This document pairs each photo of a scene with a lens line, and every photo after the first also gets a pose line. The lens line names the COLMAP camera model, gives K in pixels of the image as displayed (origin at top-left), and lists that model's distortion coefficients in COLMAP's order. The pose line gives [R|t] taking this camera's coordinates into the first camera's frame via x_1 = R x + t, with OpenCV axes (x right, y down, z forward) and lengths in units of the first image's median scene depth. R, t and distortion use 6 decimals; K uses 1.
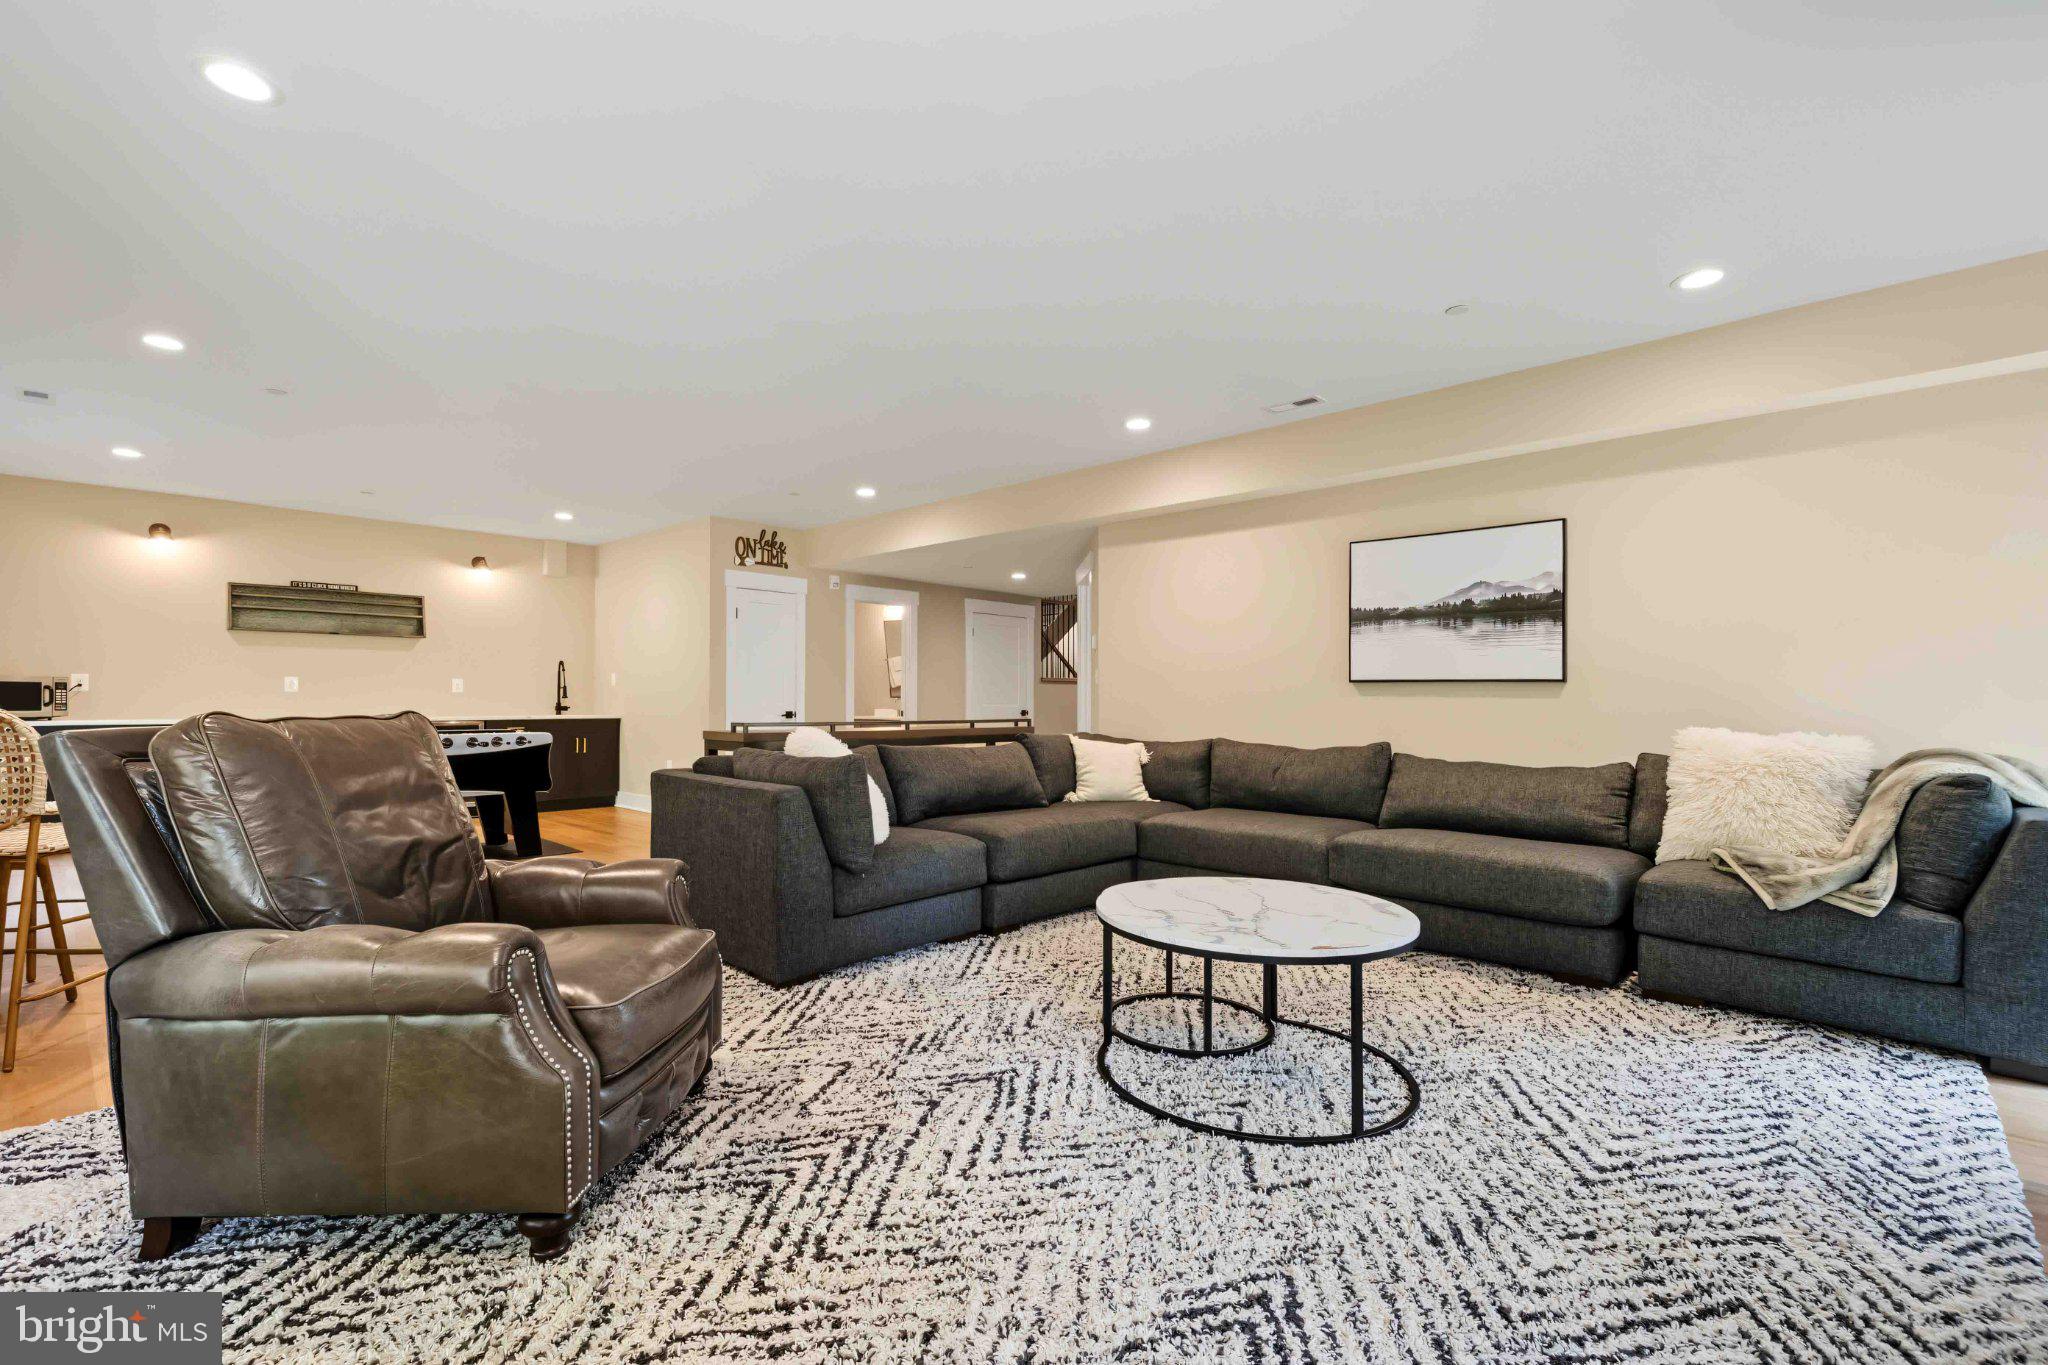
lens RADIAL K [[905.2, 0, 1019.1], [0, 905.2, 696.9], [0, 0, 1]] dist [0.011399, -0.002639]
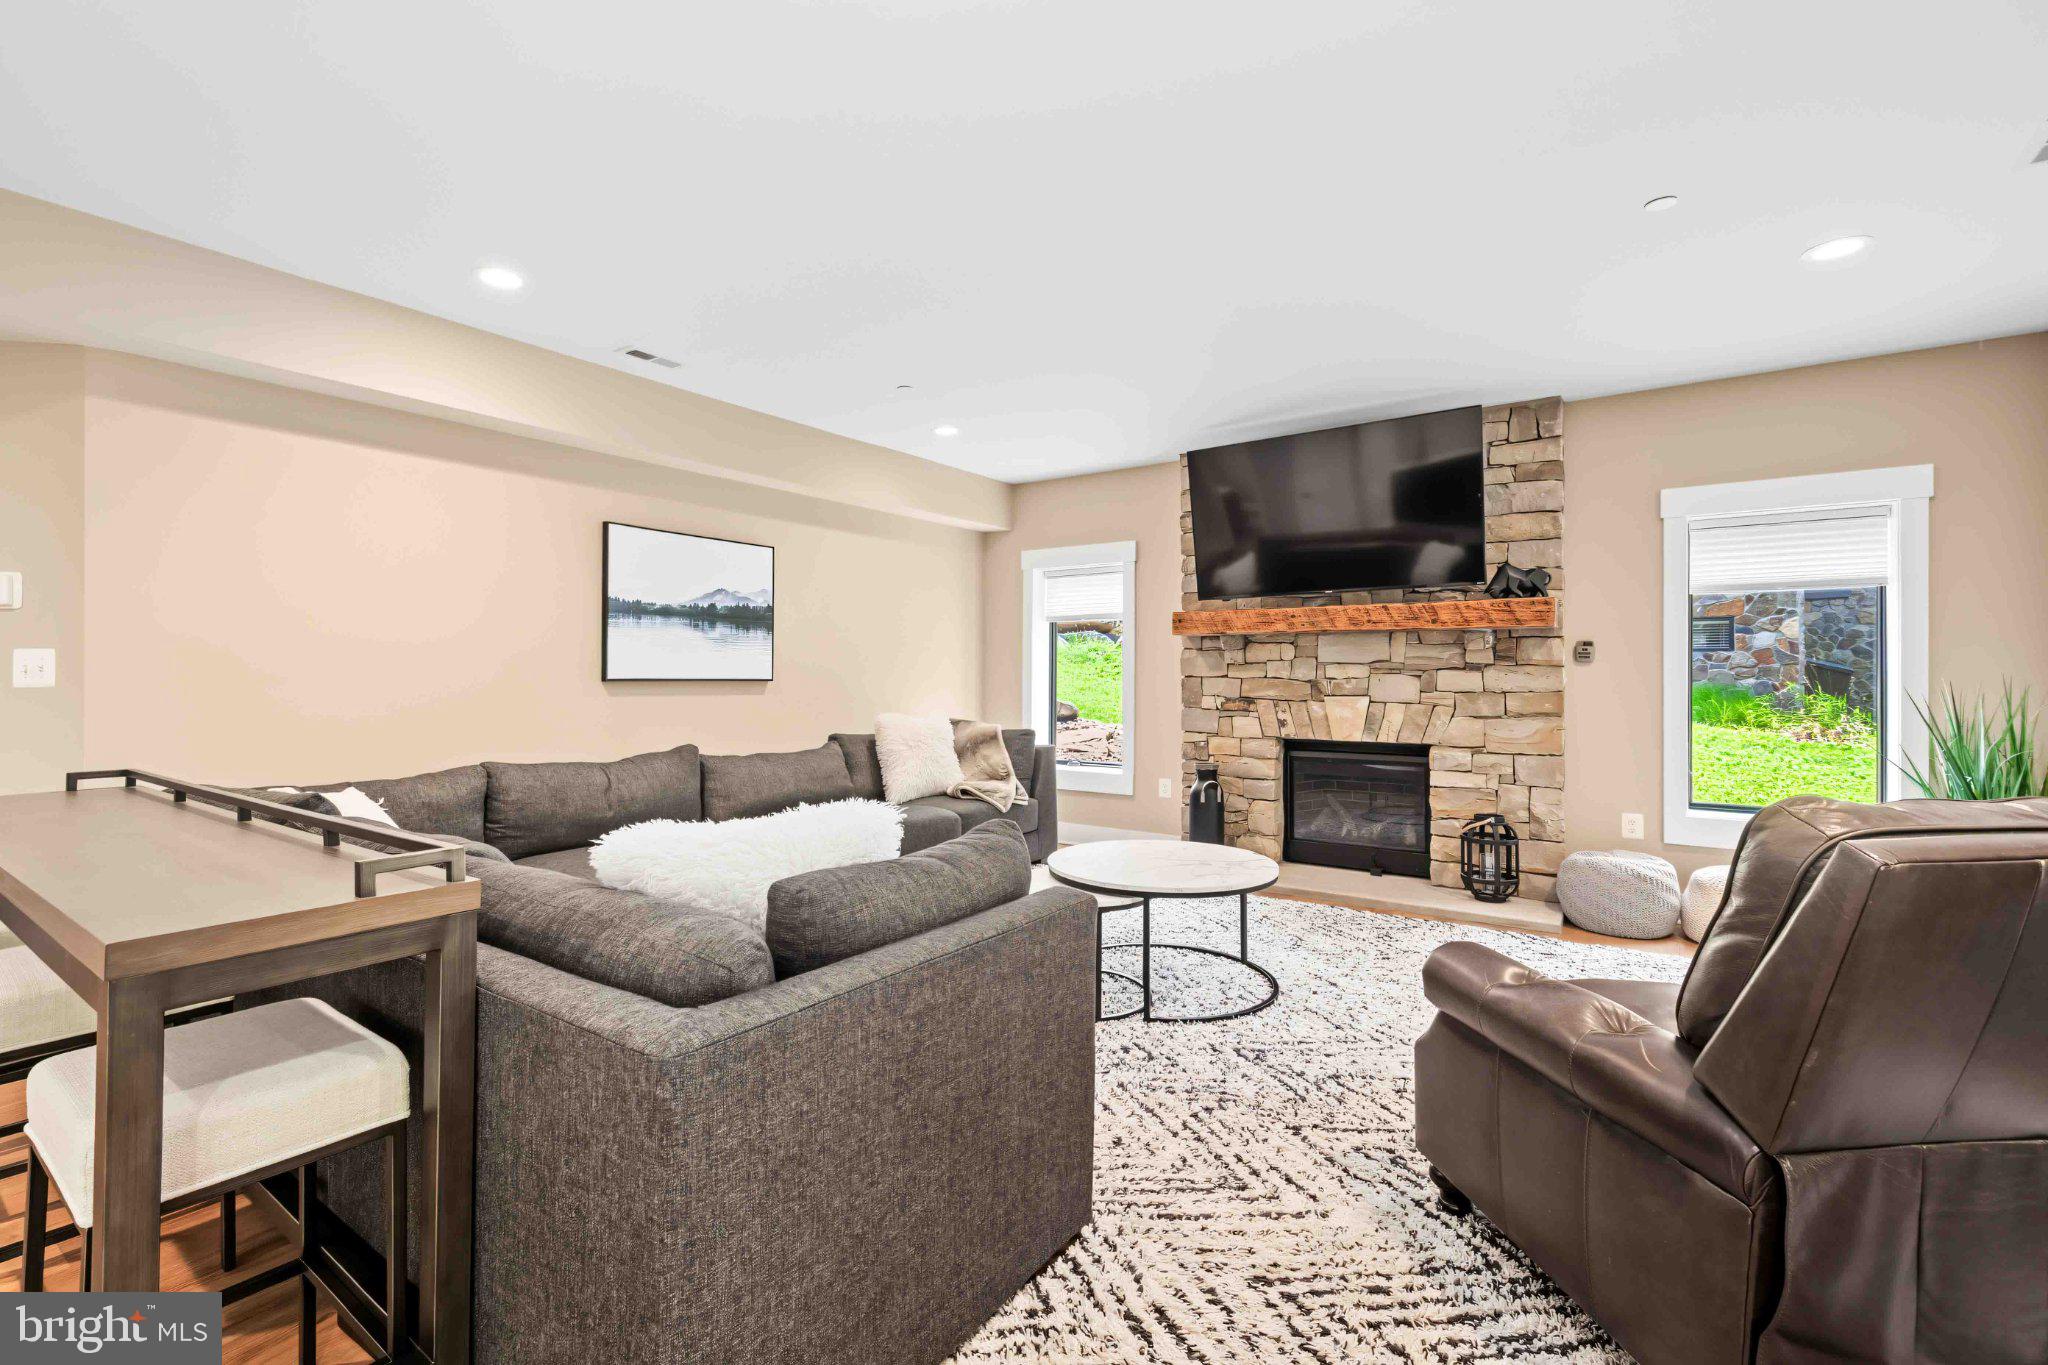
lens RADIAL K [[905.2, 0, 991.5], [0, 905.2, 668.0], [0, 0, 1]] dist [0.011399, -0.002639]
pose [[-0.133538, -0.000988, 0.991043, -0.610943], [-0.005492, 0.999985, 0.000257, -0.034067], [-0.991029, -0.005408, -0.133541, 0.824404]]
